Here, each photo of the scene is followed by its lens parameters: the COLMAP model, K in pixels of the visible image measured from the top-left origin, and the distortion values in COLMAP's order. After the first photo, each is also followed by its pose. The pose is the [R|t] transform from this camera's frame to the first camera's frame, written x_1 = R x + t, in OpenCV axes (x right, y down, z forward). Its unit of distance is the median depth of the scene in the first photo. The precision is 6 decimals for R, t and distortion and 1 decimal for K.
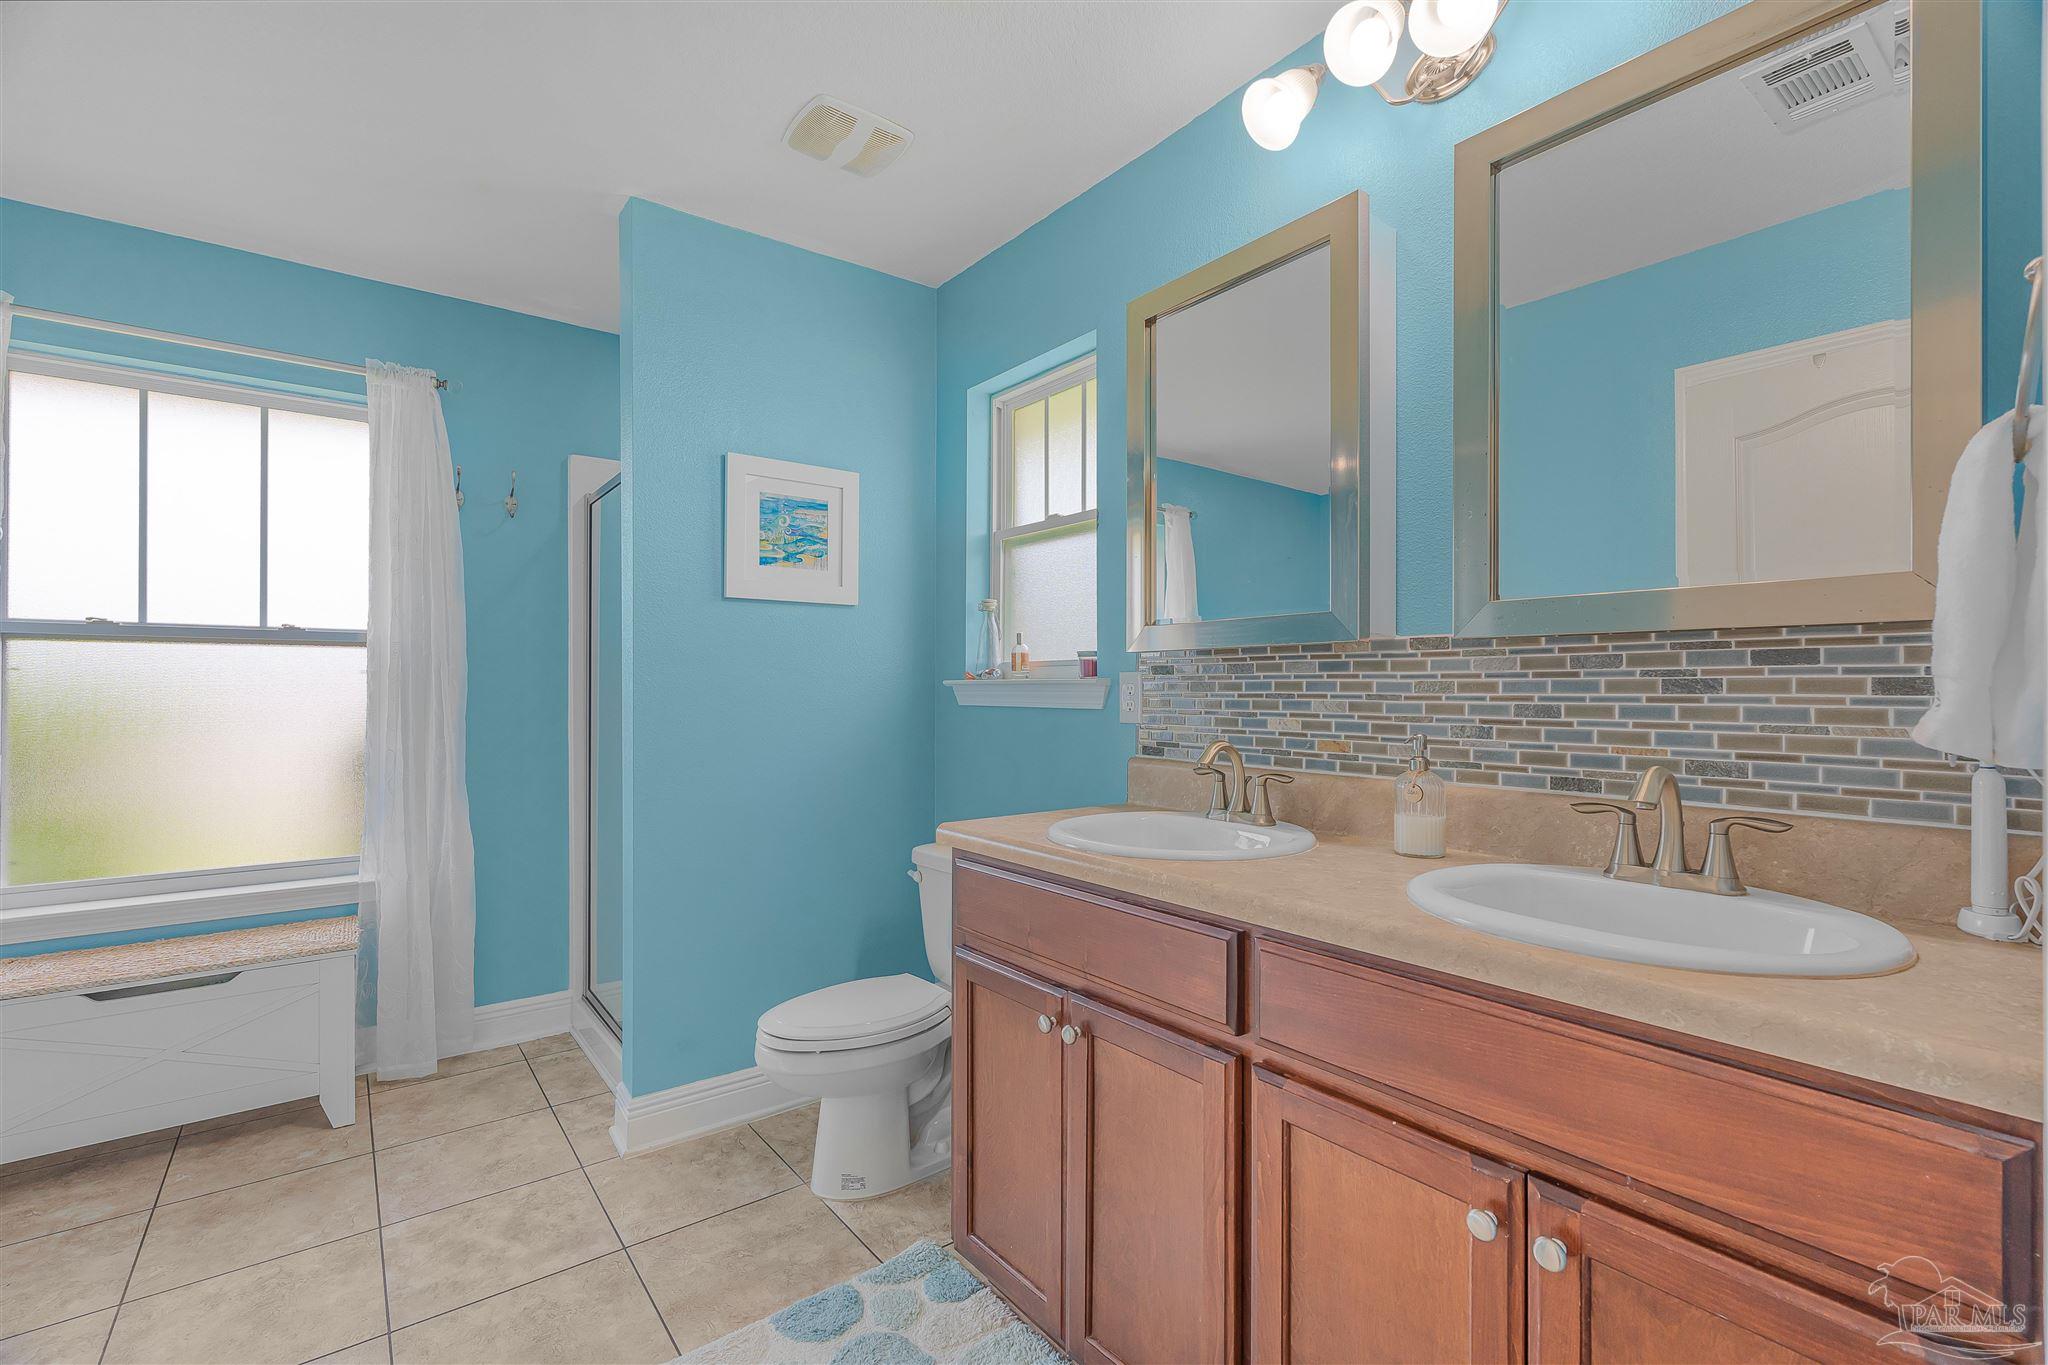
lens RADIAL K [[906.8, 0, 1026.5], [0, 906.8, 686.5], [0, 0, 1]] dist [-0.001958, 0.000269]
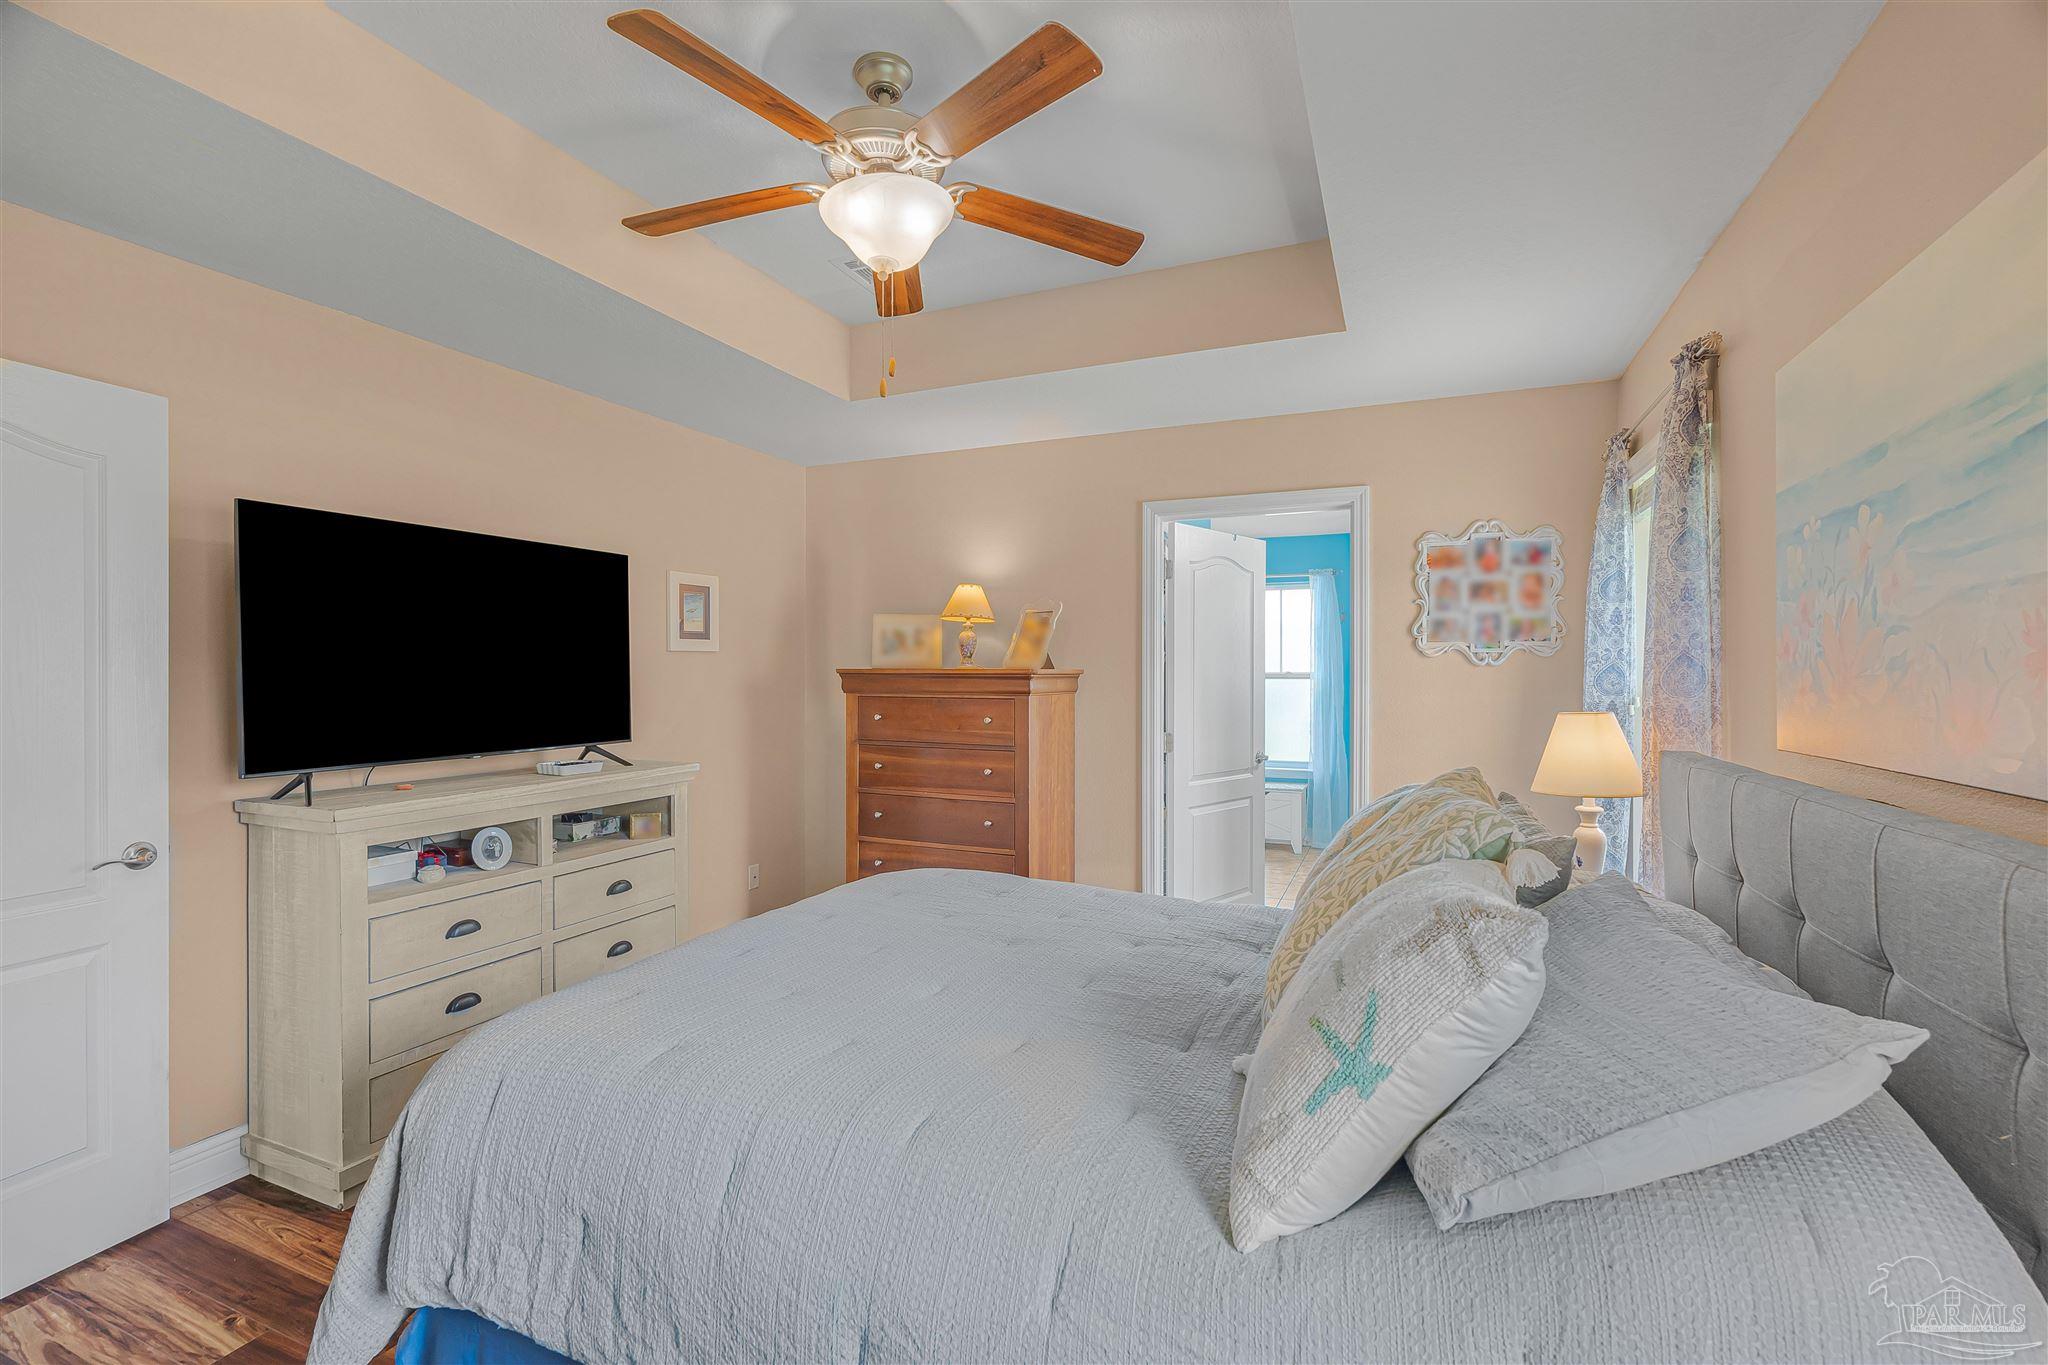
lens RADIAL K [[906.8, 0, 1026.5], [0, 906.8, 686.5], [0, 0, 1]] dist [-0.001958, 0.000269]
pose [[0.489487, 0.008547, -0.871969, 1.237083], [0.007427, 0.999875, 0.013969, -0.079418], [0.871979, -0.013314, 0.489362, -1.063816]]
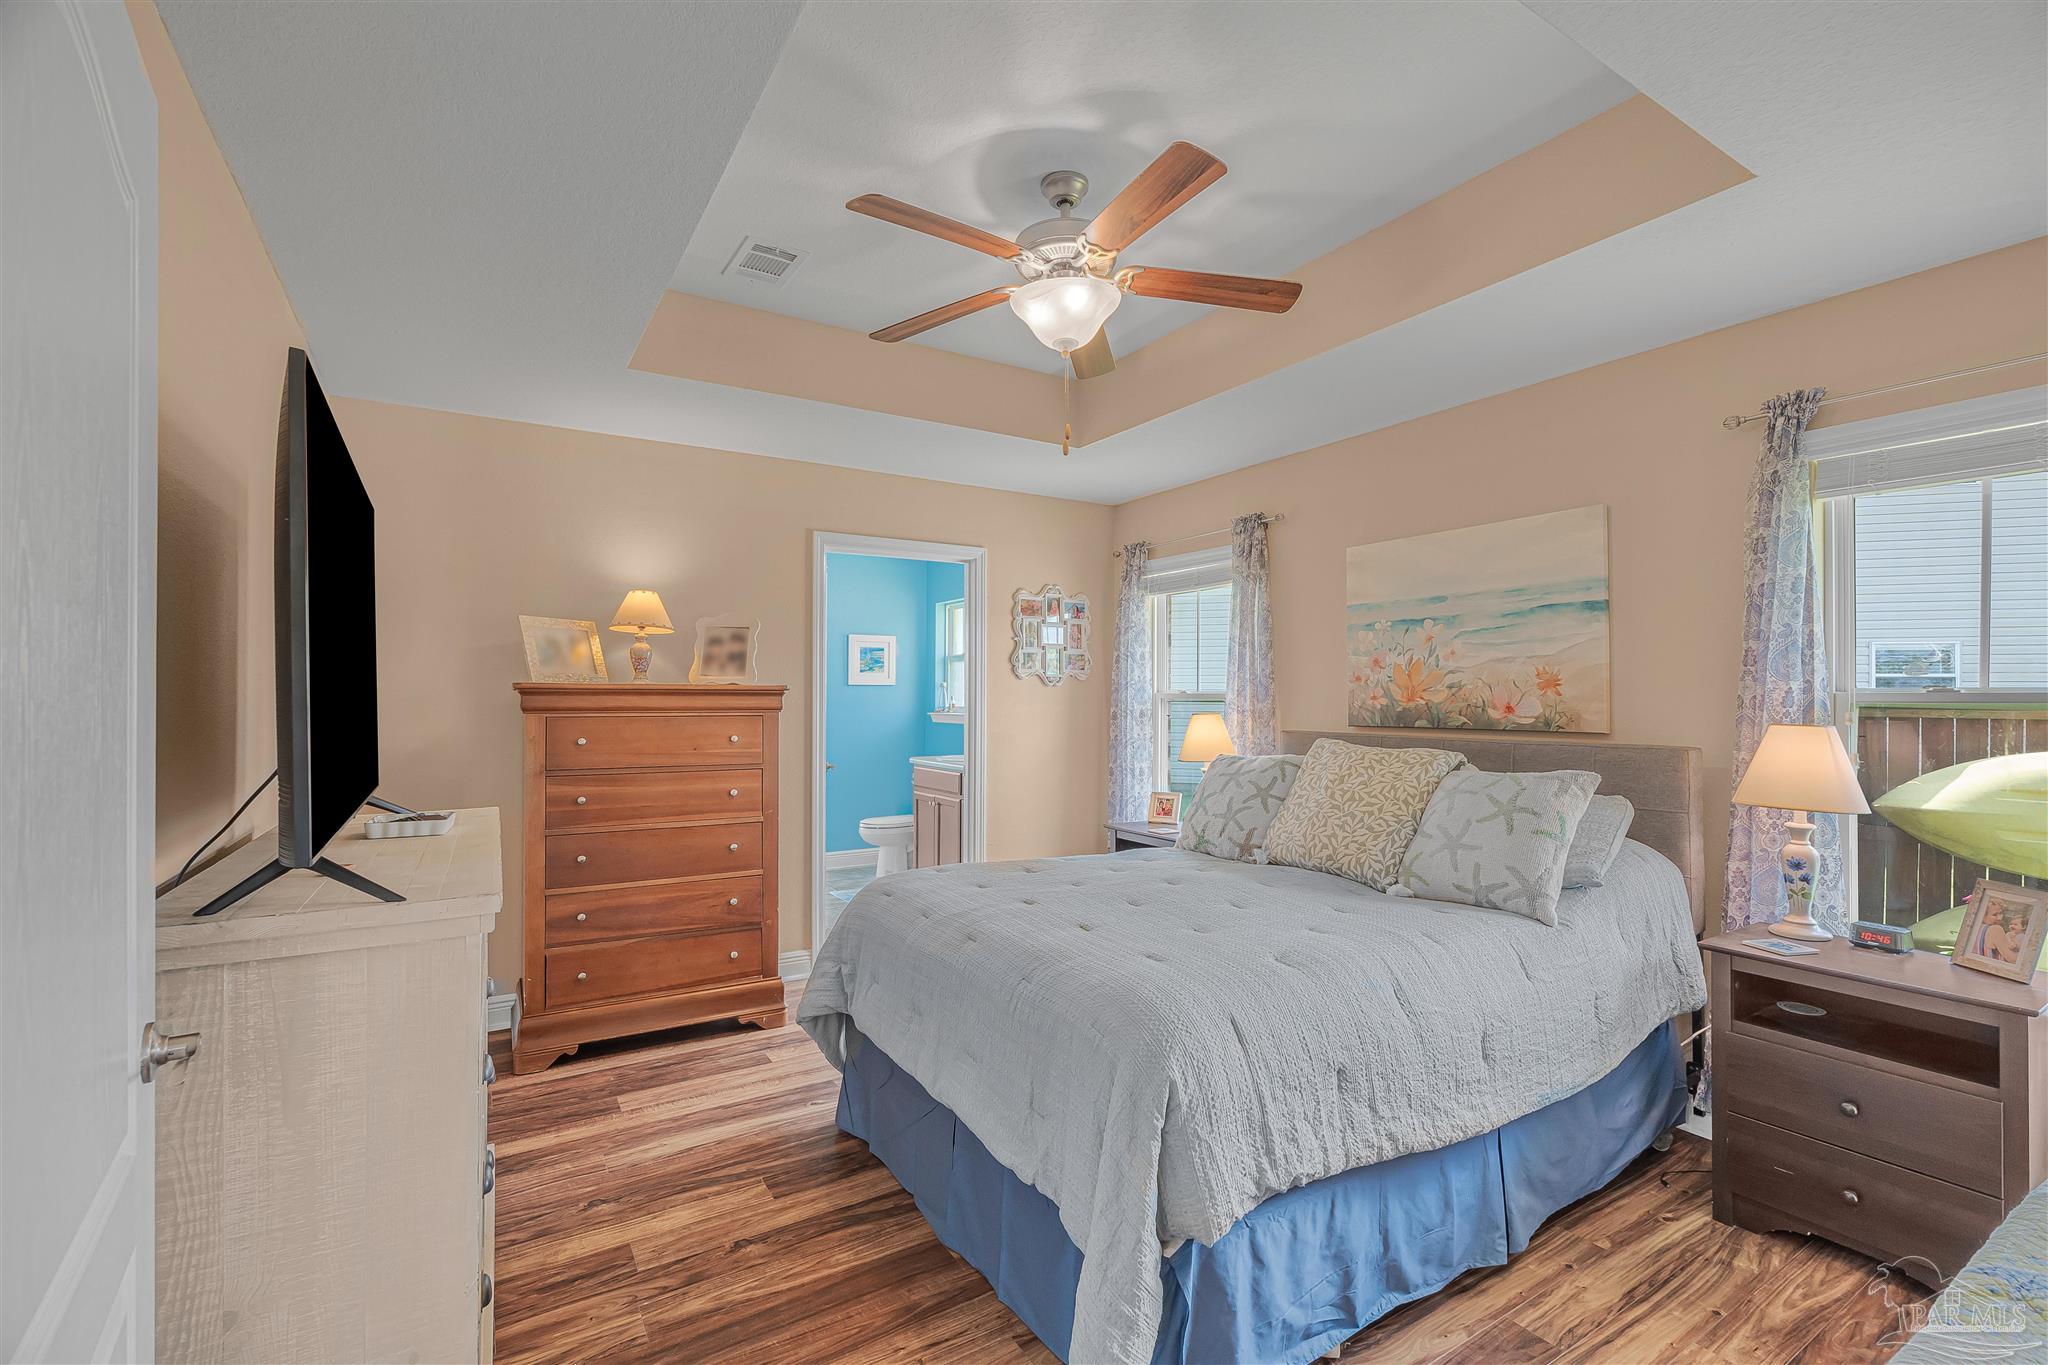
lens RADIAL K [[894.5, 0, 1024.0], [0, 894.5, 682.5], [0, 0, 1]] dist [-0.002312, 0.000271]
pose [[0.994975, -0.004116, -0.100043, 0.498288], [0.003316, 0.999961, -0.008161, -0.078047], [0.100072, 0.007788, 0.994950, -1.743642]]
